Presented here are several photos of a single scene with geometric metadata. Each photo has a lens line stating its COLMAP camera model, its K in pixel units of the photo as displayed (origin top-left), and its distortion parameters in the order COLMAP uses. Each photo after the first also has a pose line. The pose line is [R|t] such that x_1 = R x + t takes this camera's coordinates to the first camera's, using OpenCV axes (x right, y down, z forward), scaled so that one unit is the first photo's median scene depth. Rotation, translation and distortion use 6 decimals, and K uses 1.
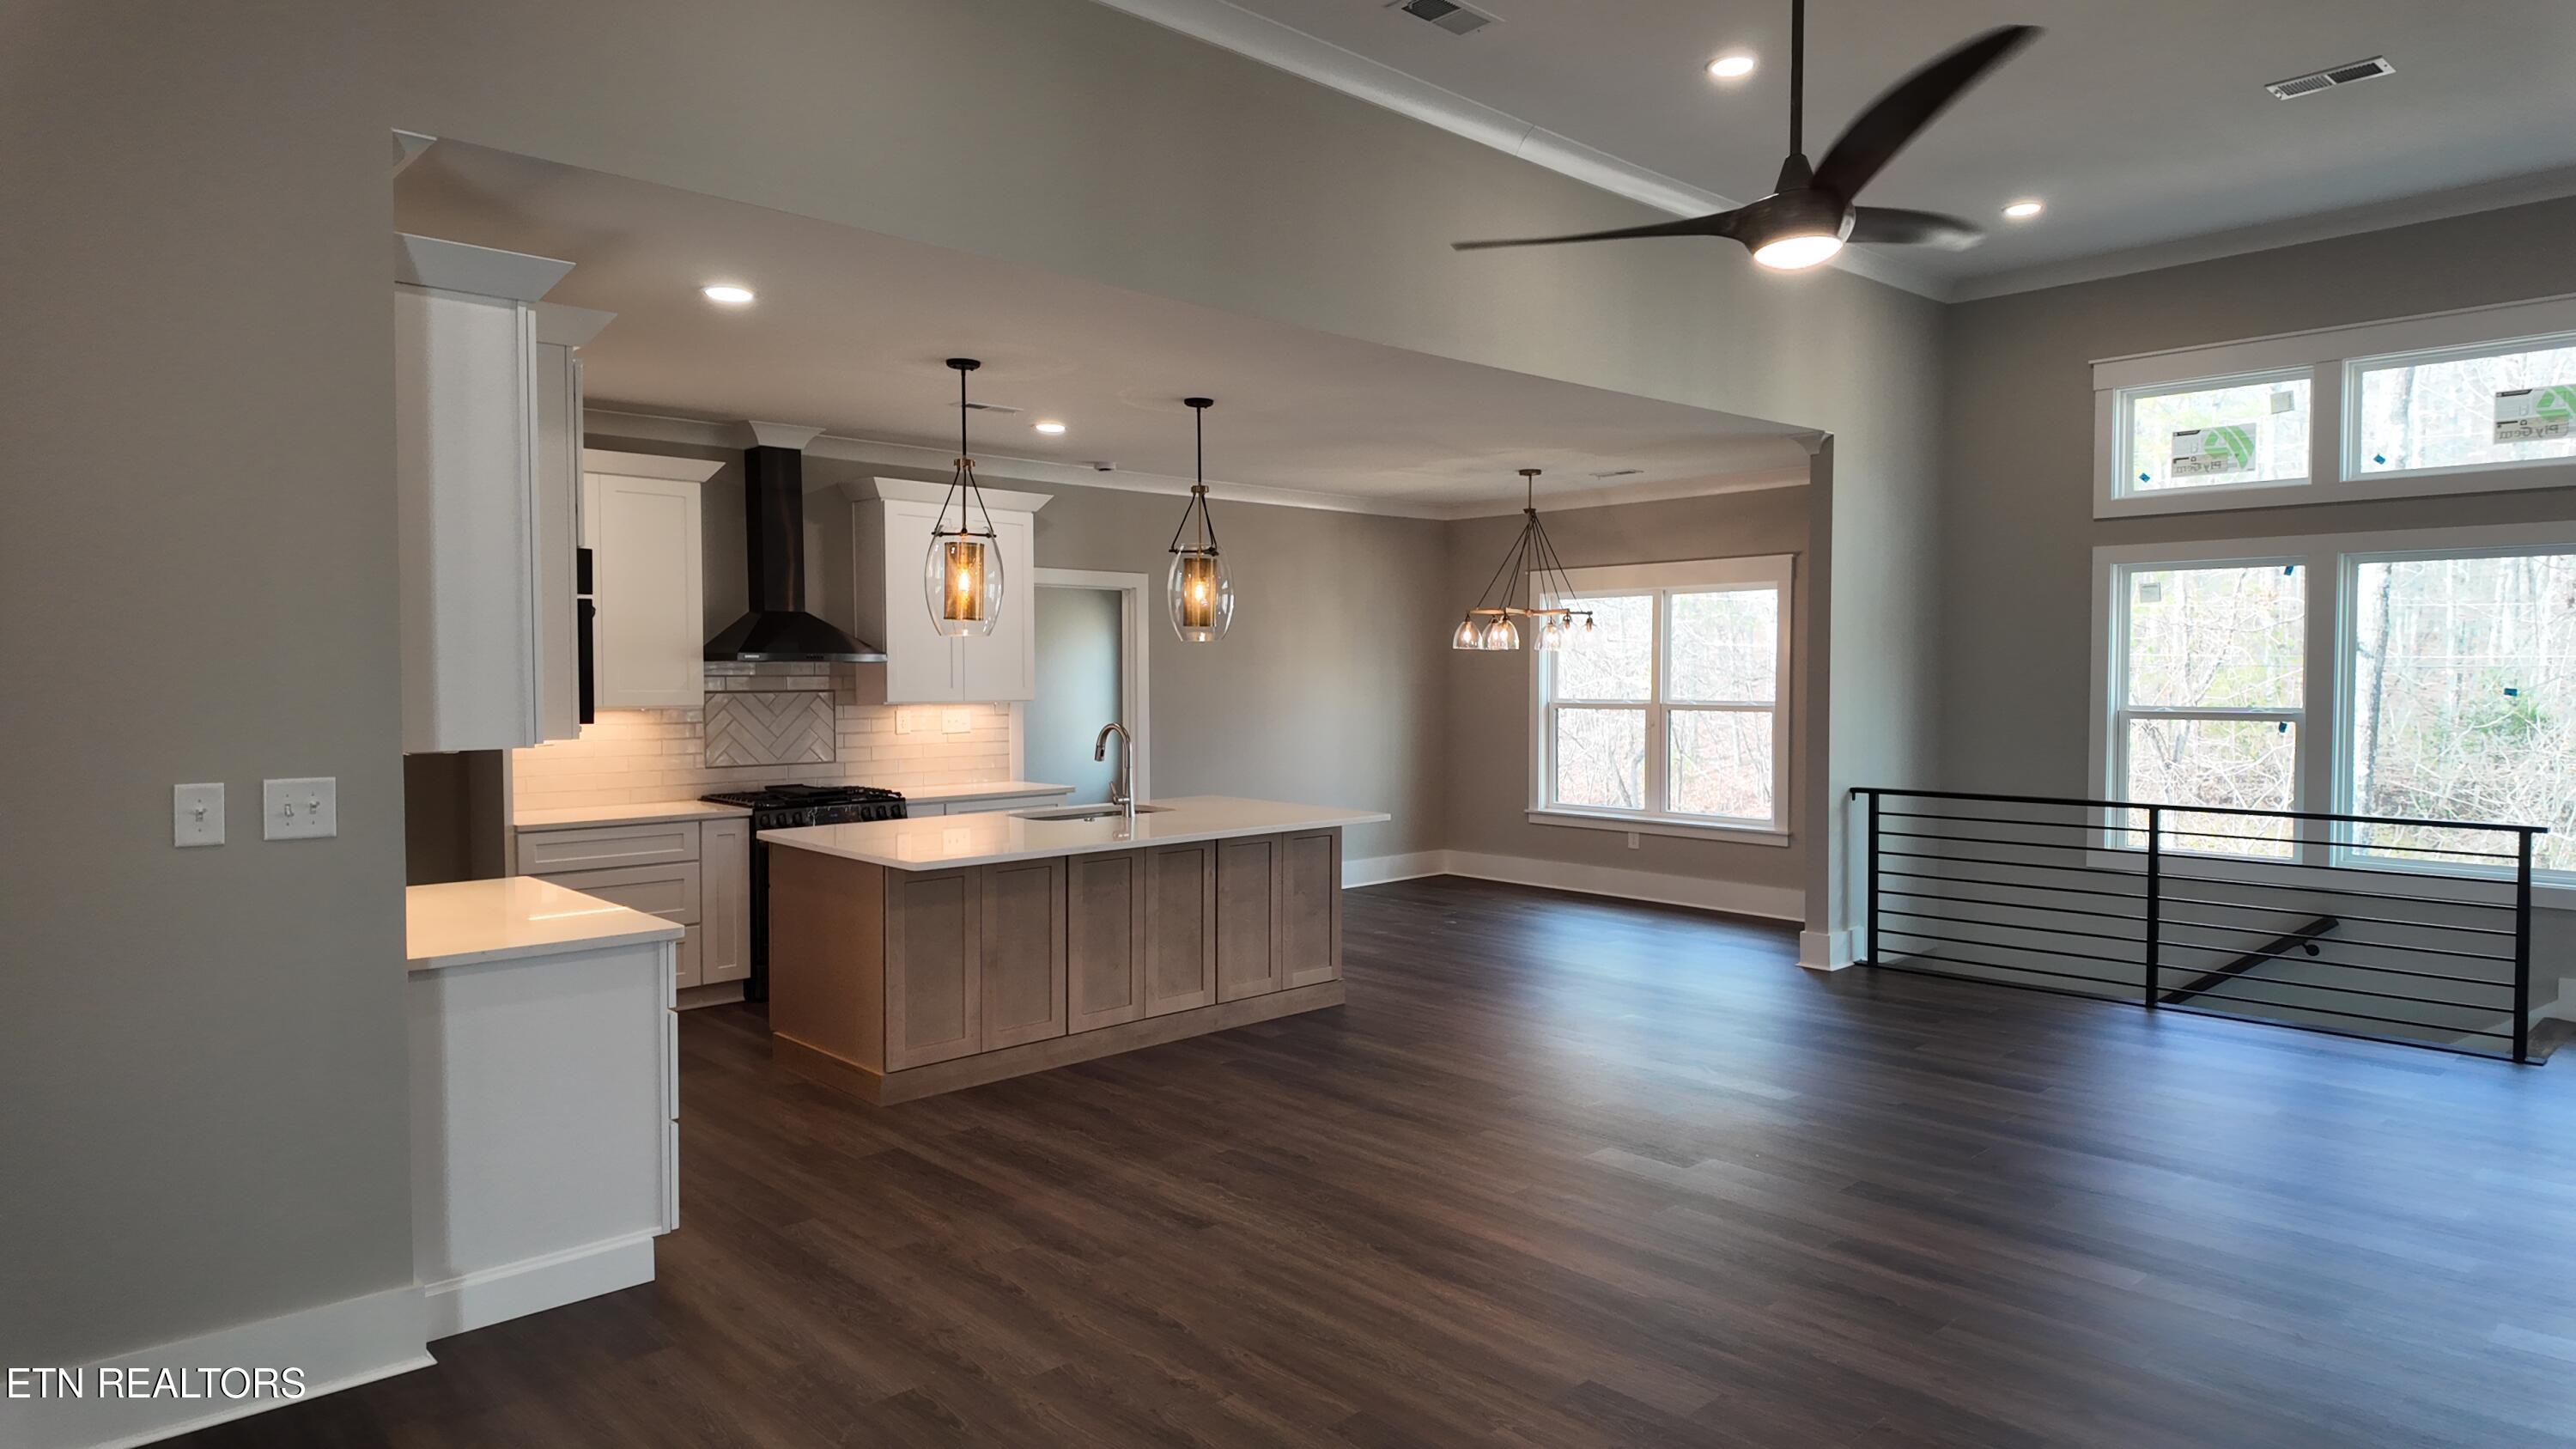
lens RADIAL K [[1494.2, 0, 1289.0], [0, 1494.2, 720.0], [0, 0, 1]] dist [0.092576, -0.099078]
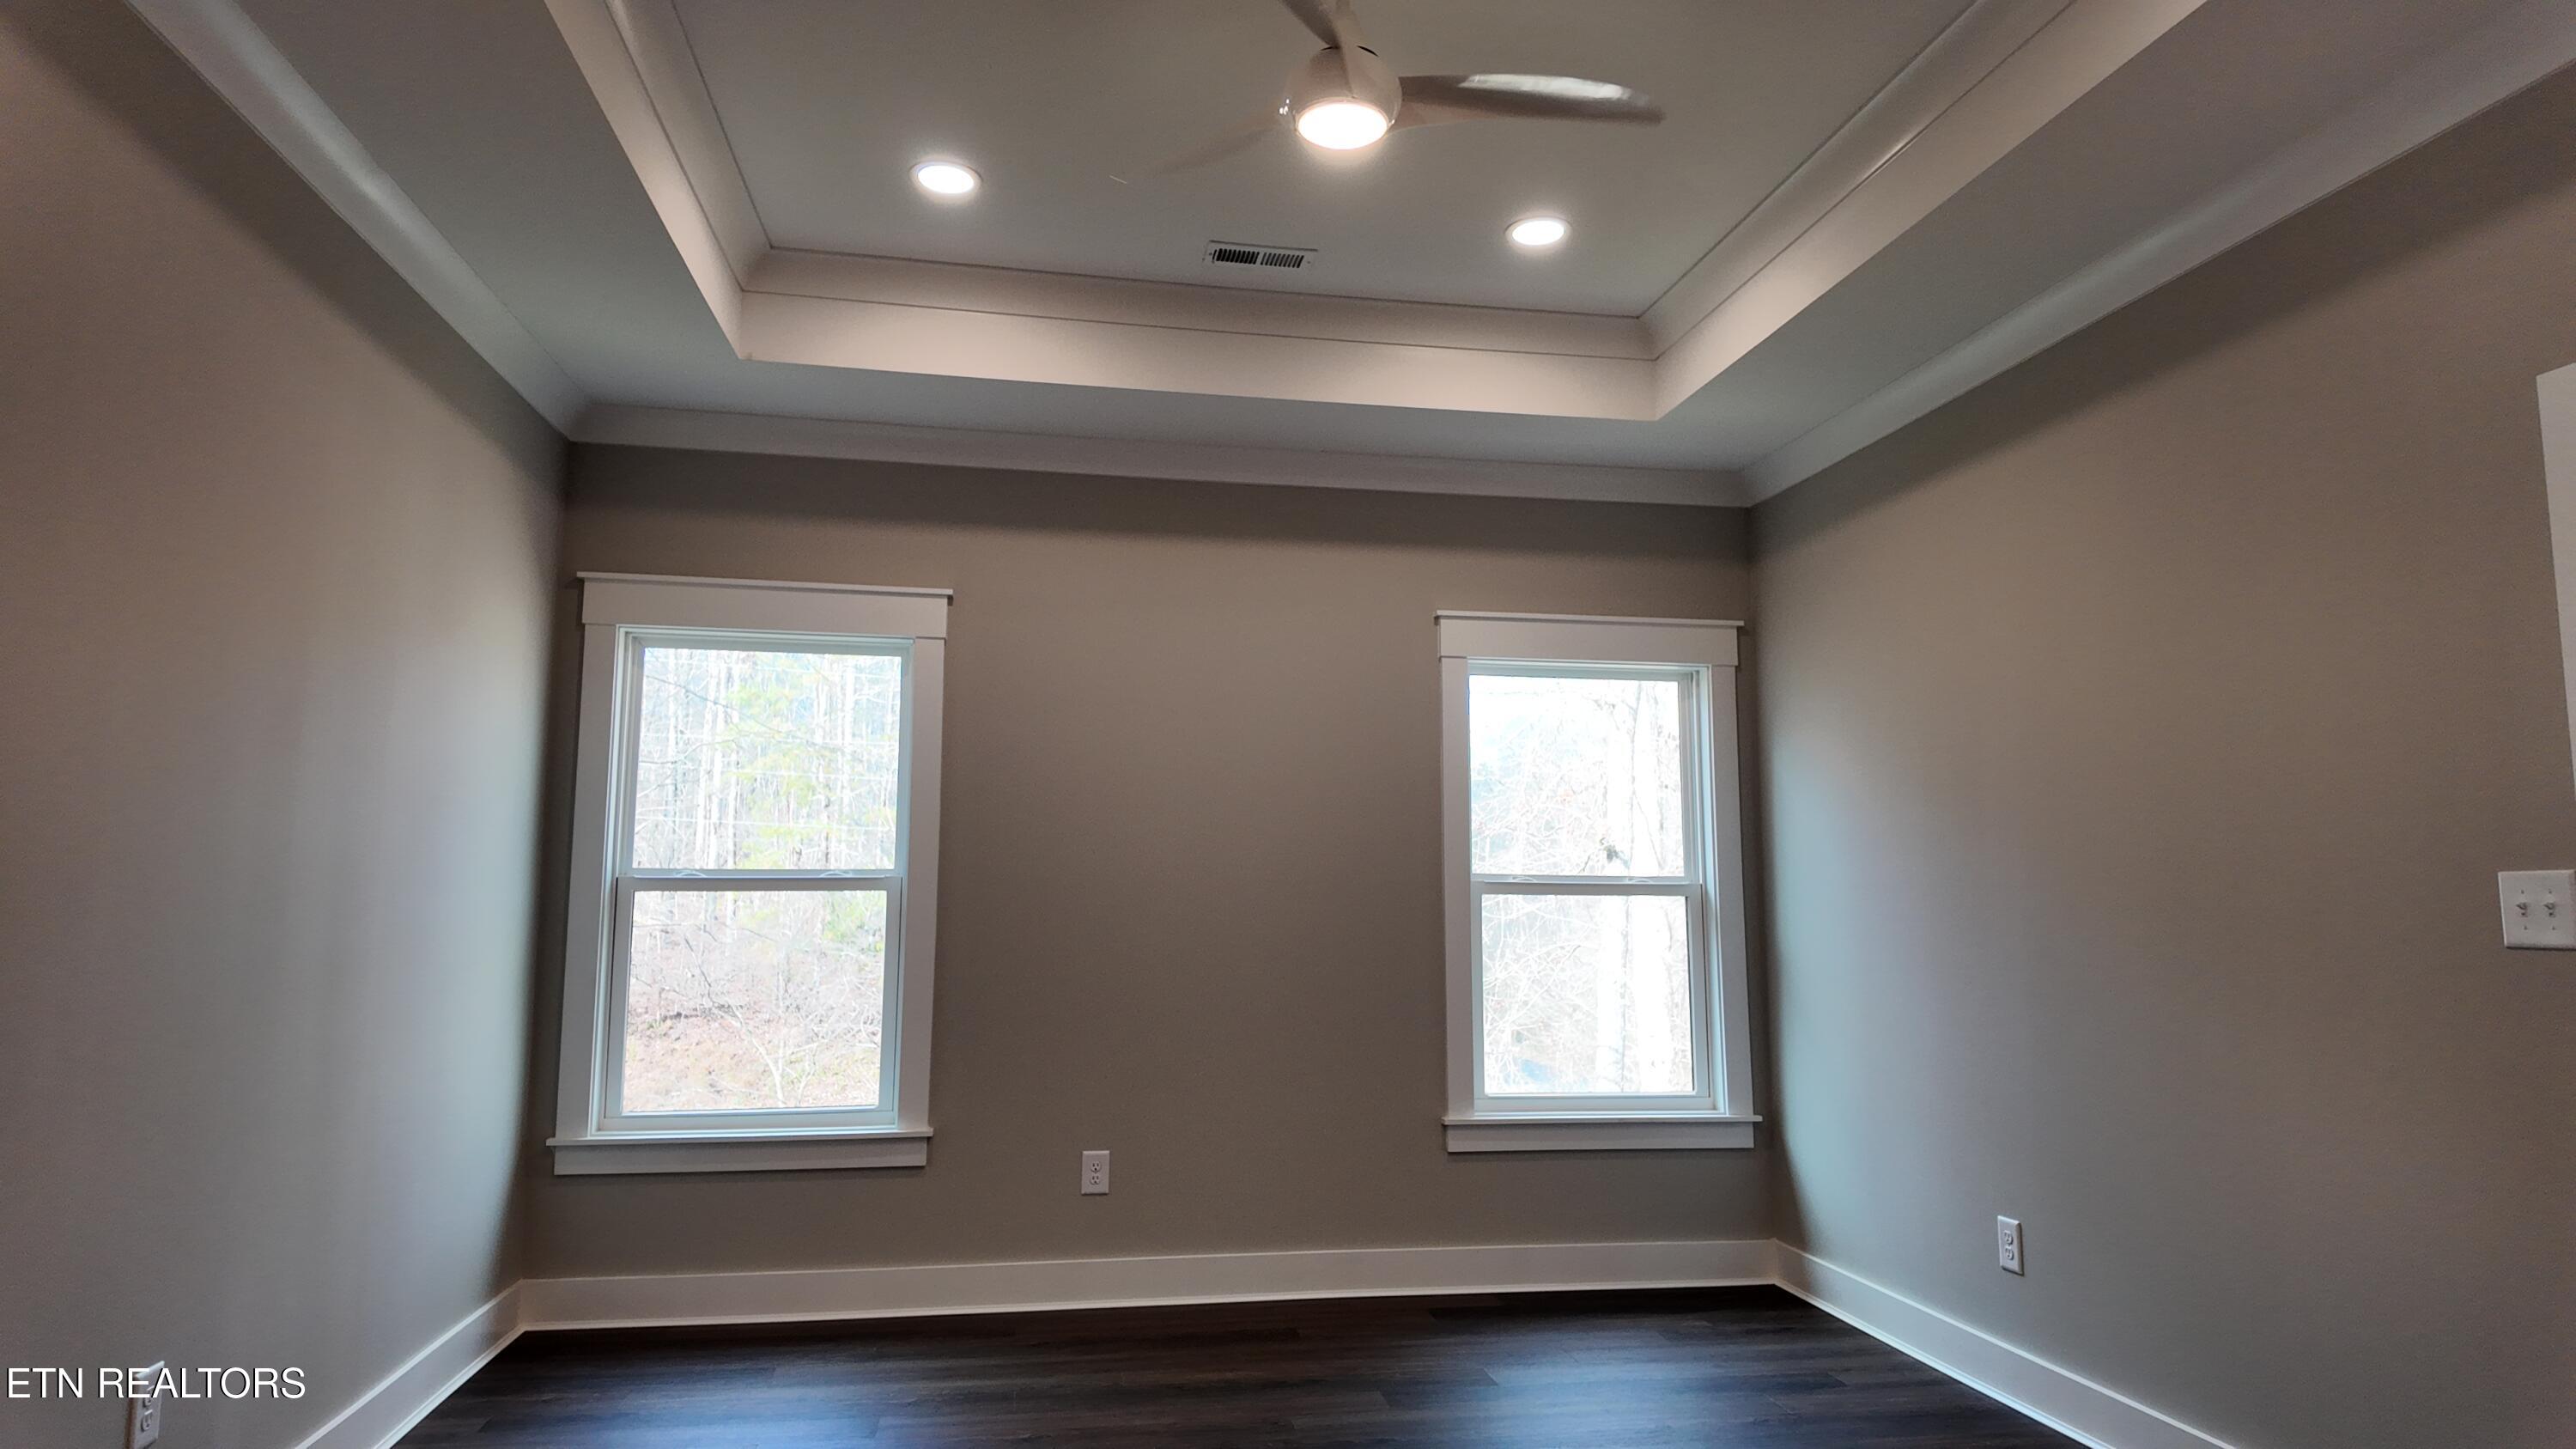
lens RADIAL K [[1521.7, 0, 1297.5], [0, 1521.7, 724.4], [0, 0, 1]] dist [0.004782, -0.000367]
pose [[0.538644, 0.078500, 0.838869, -0.303801], [0.017167, 0.994421, -0.104079, -0.013210], [-0.842359, 0.070462, 0.534291, 0.925711]]
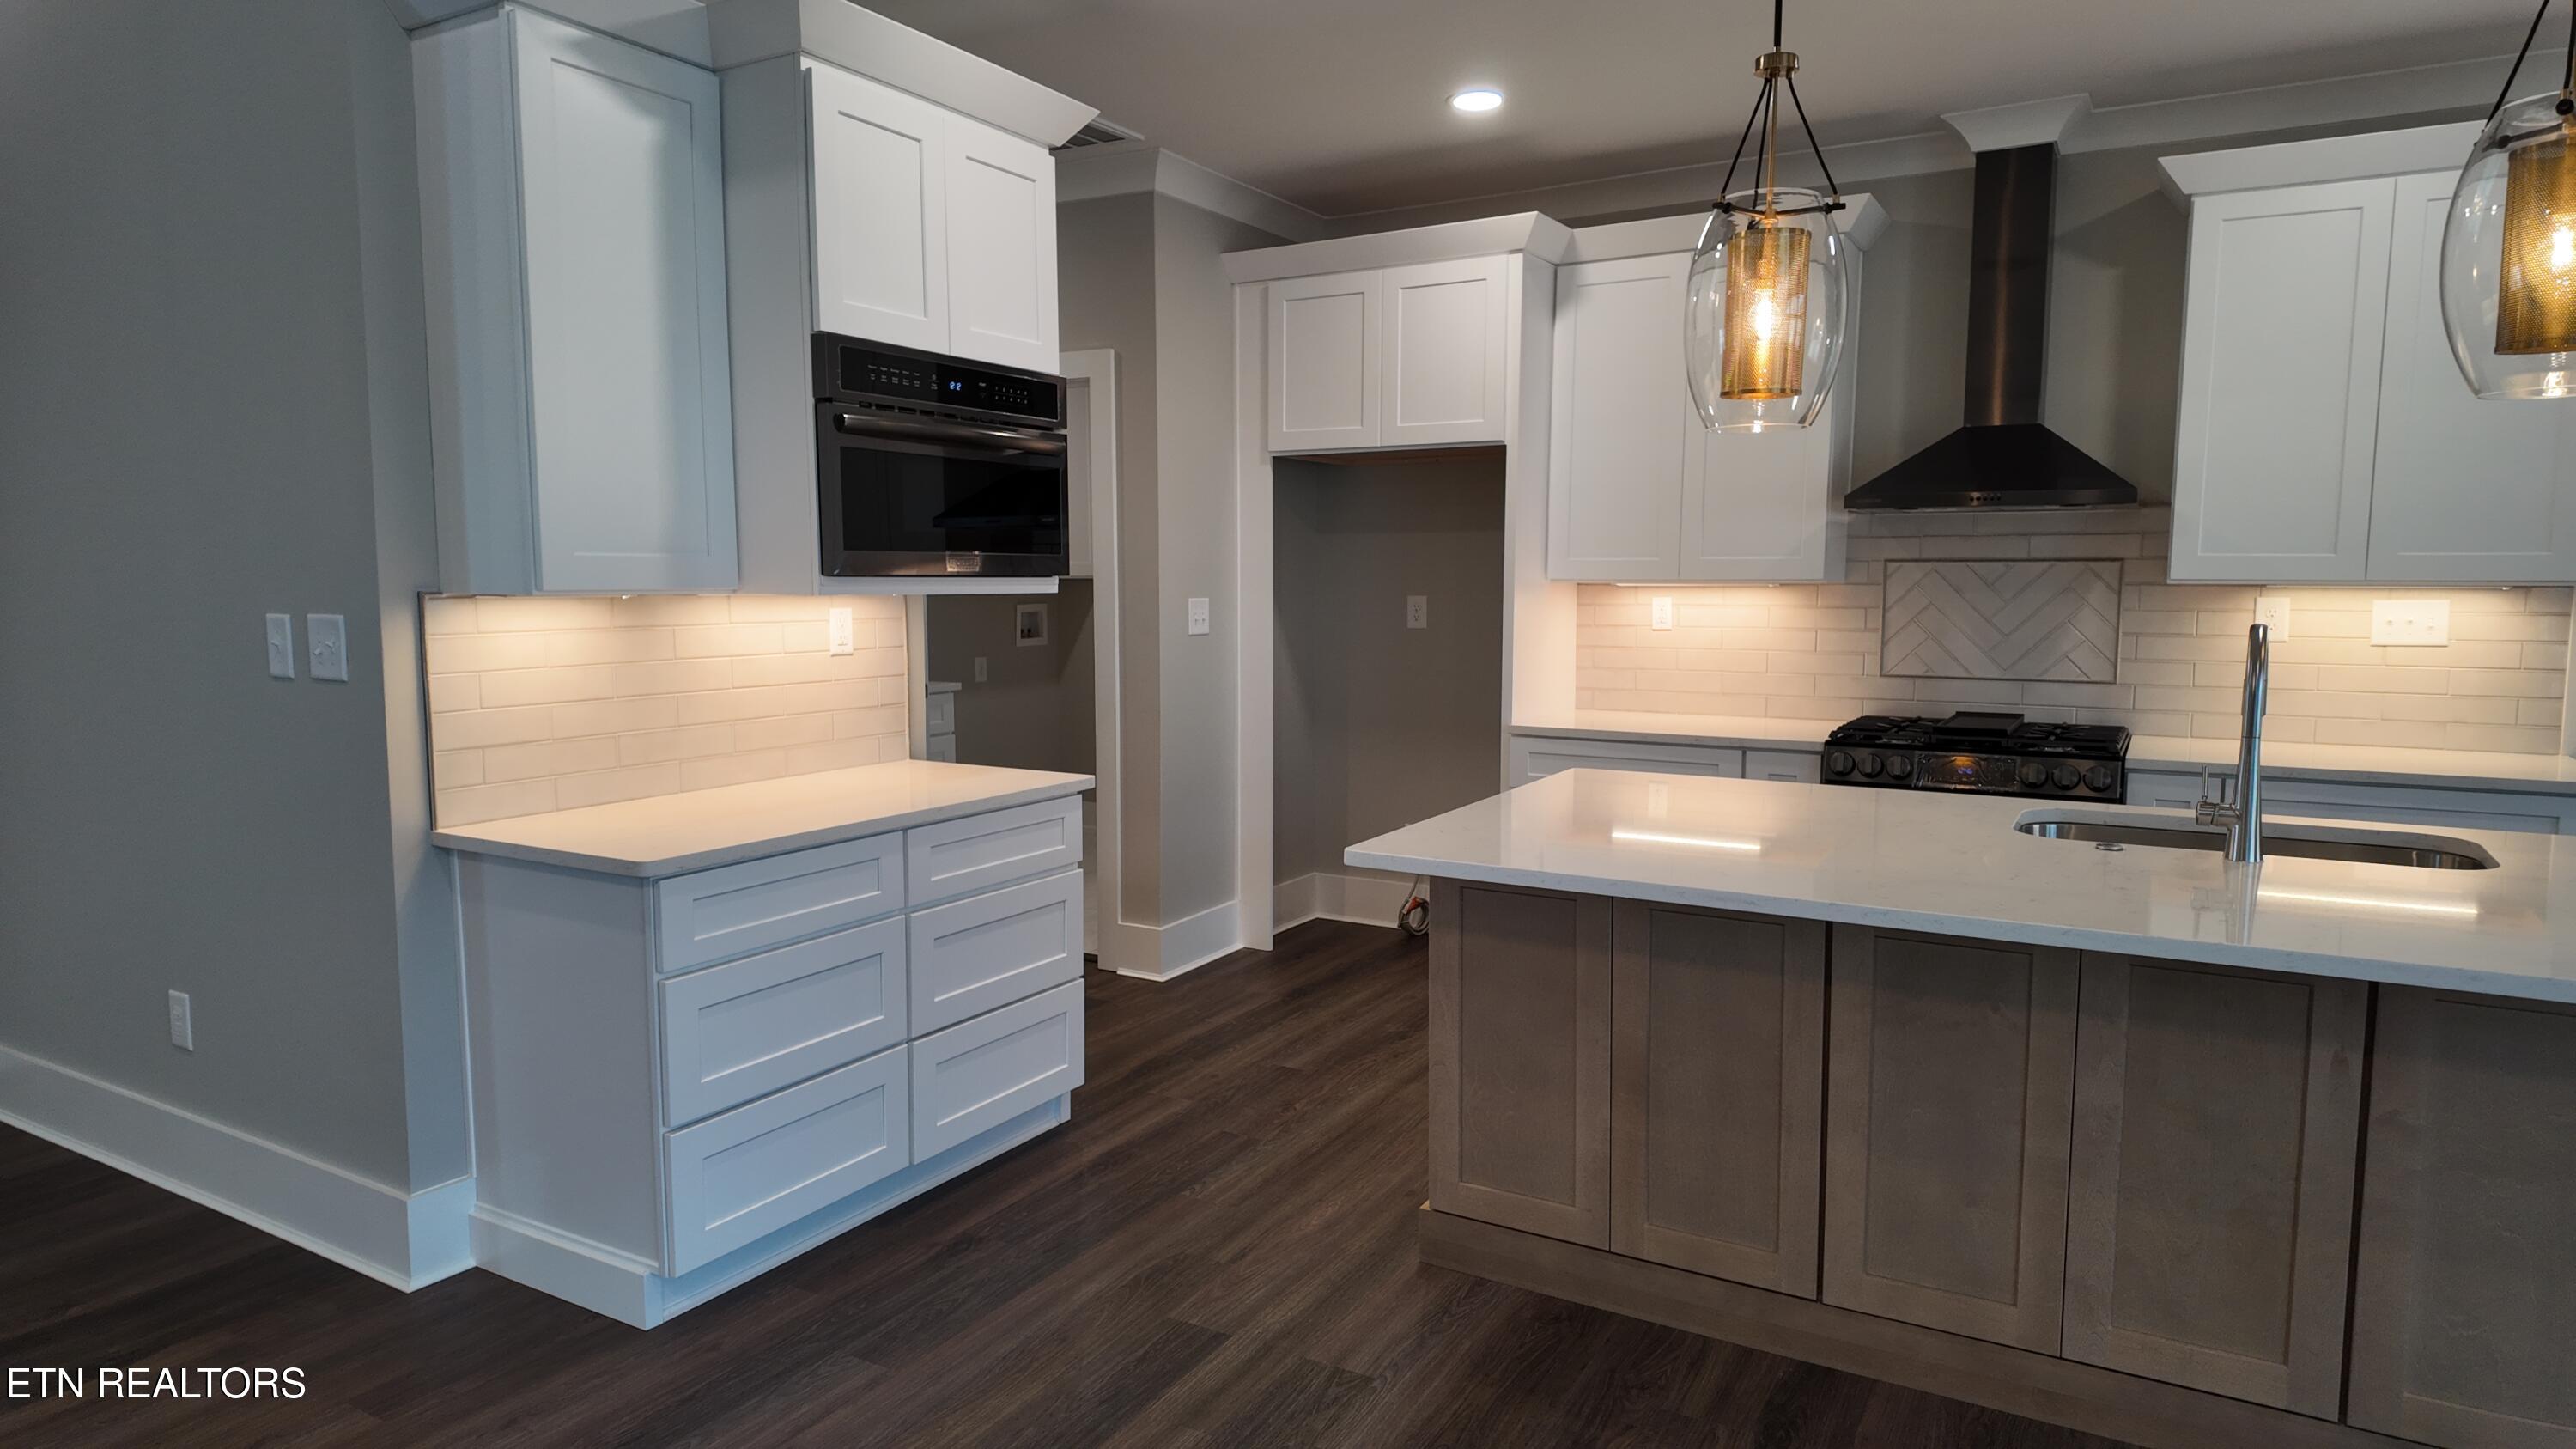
lens RADIAL K [[1521.7, 0, 1297.5], [0, 1521.7, 724.4], [0, 0, 1]] dist [0.004782, -0.000367]
pose [[0.287908, 0.099974, -0.952425, 0.147306], [-0.032875, 0.994982, 0.094504, -0.001035], [0.957094, 0.004102, 0.289750, 0.463815]]
